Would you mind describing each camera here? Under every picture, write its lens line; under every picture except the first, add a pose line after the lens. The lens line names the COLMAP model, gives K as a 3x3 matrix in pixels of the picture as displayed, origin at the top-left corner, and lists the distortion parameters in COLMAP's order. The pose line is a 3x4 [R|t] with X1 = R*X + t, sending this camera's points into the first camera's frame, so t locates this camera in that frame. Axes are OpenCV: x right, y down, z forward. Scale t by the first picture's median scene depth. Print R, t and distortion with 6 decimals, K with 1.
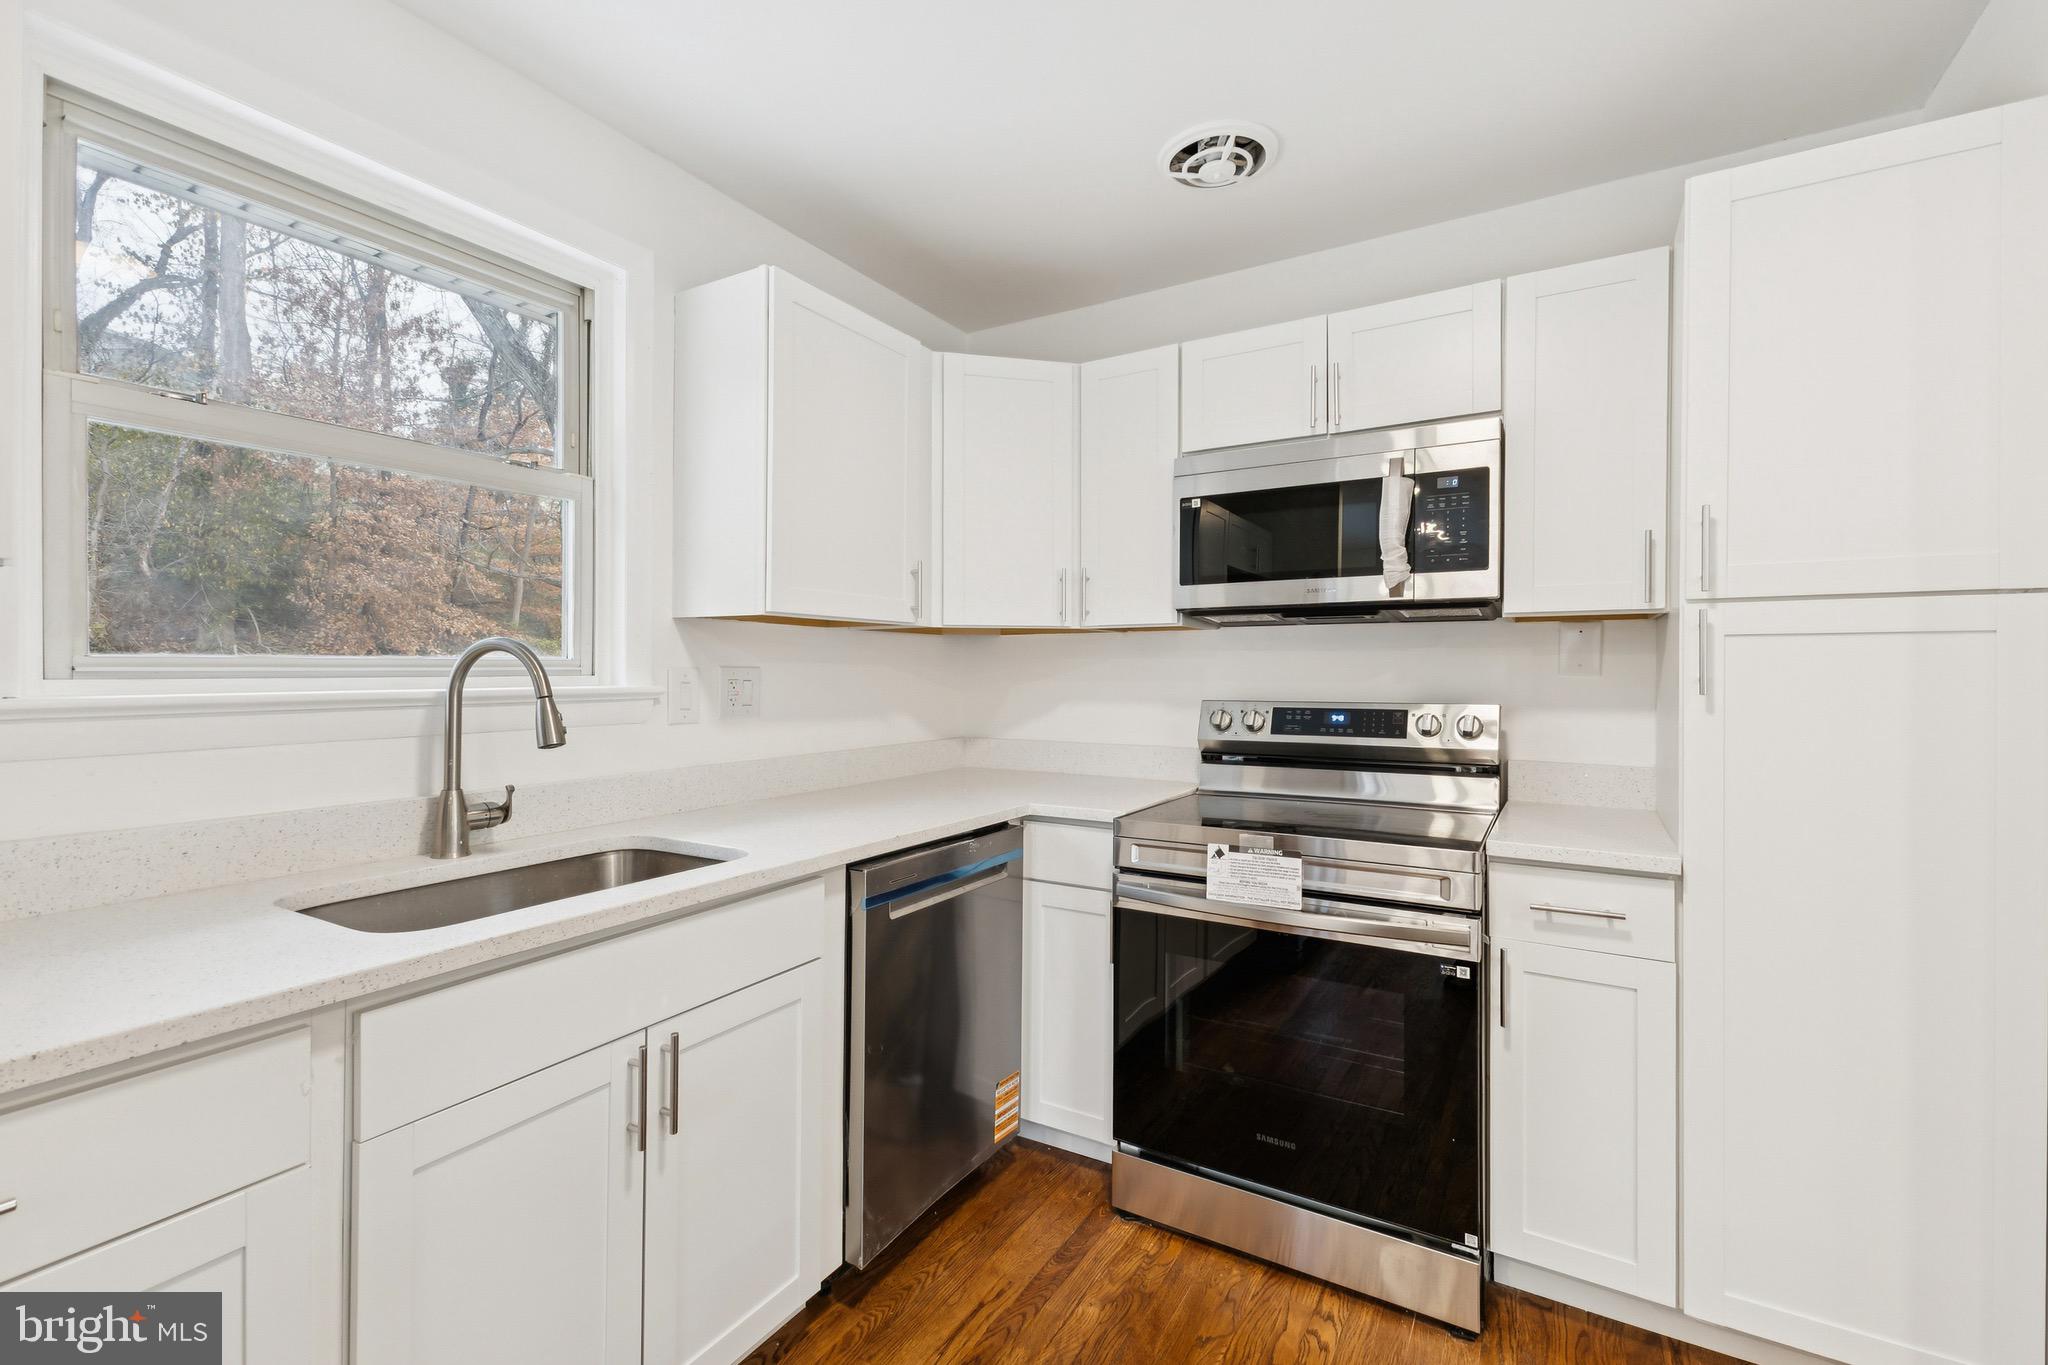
lens RADIAL K [[890.4, 0, 1019.9], [0, 890.4, 668.5], [0, 0, 1]] dist [0.011622, -0.003863]
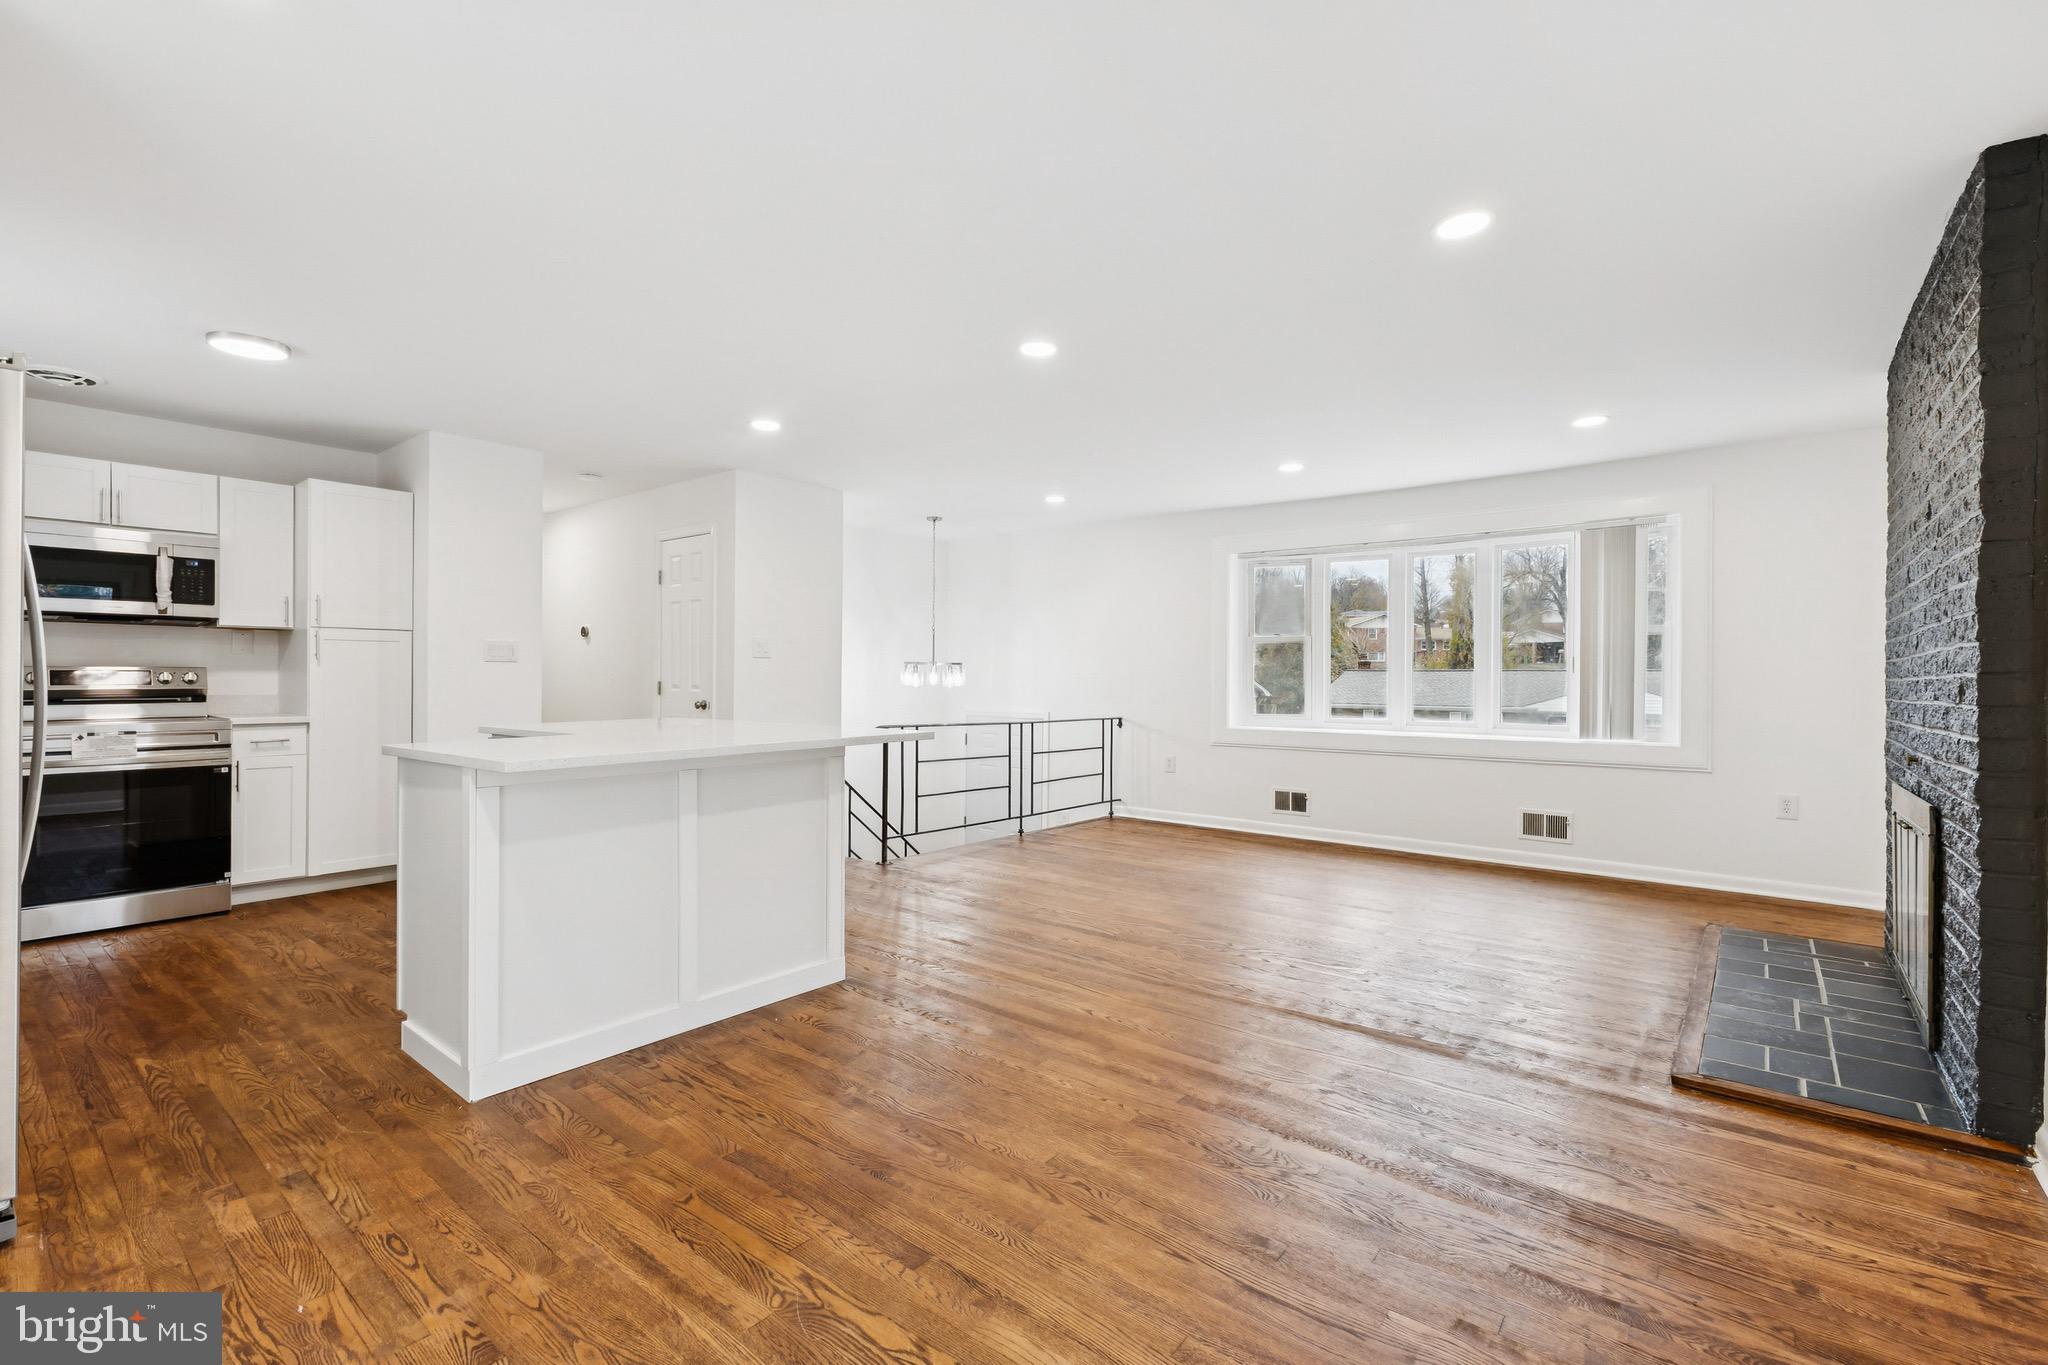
lens RADIAL K [[900.5, 0, 1023.6], [0, 900.5, 679.8], [0, 0, 1]] dist [0.008389, -0.002296]
pose [[0.135908, -0.002367, 0.990719, -1.409338], [-0.005305, 0.999981, 0.003117, 0.056554], [-0.990707, -0.005679, 0.135893, -1.286348]]
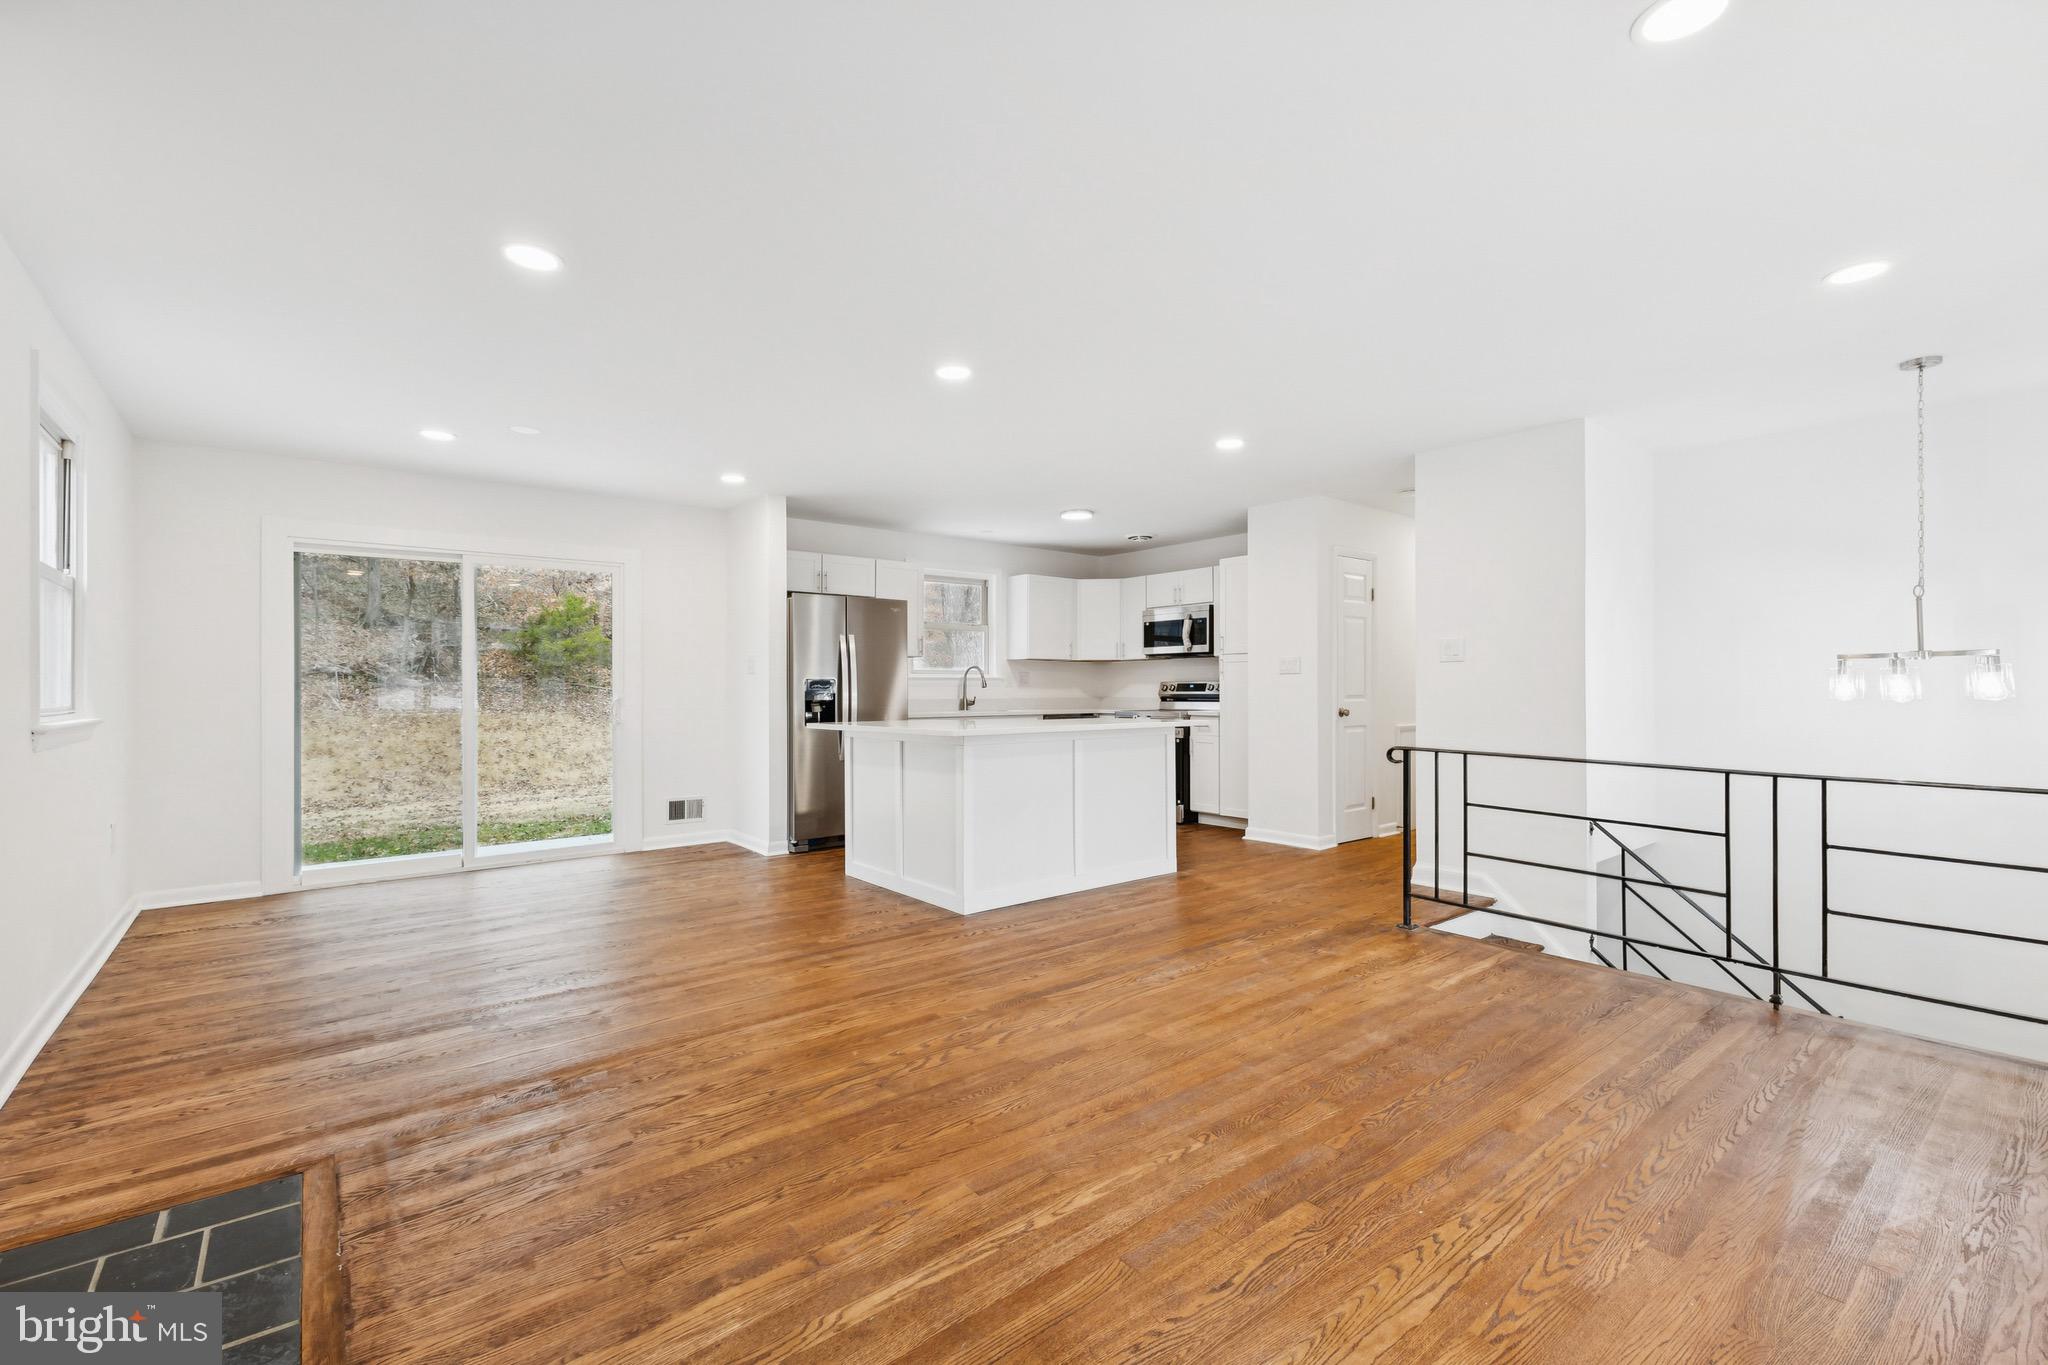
lens RADIAL K [[890.4, 0, 1031.2], [0, 890.4, 673.8], [0, 0, 1]] dist [0.011622, -0.003863]
pose [[0.943048, -0.008288, -0.332555, 1.036647], [0.003852, 0.999895, -0.013996, 0.061479], [0.332636, 0.011918, 0.942980, -2.710046]]
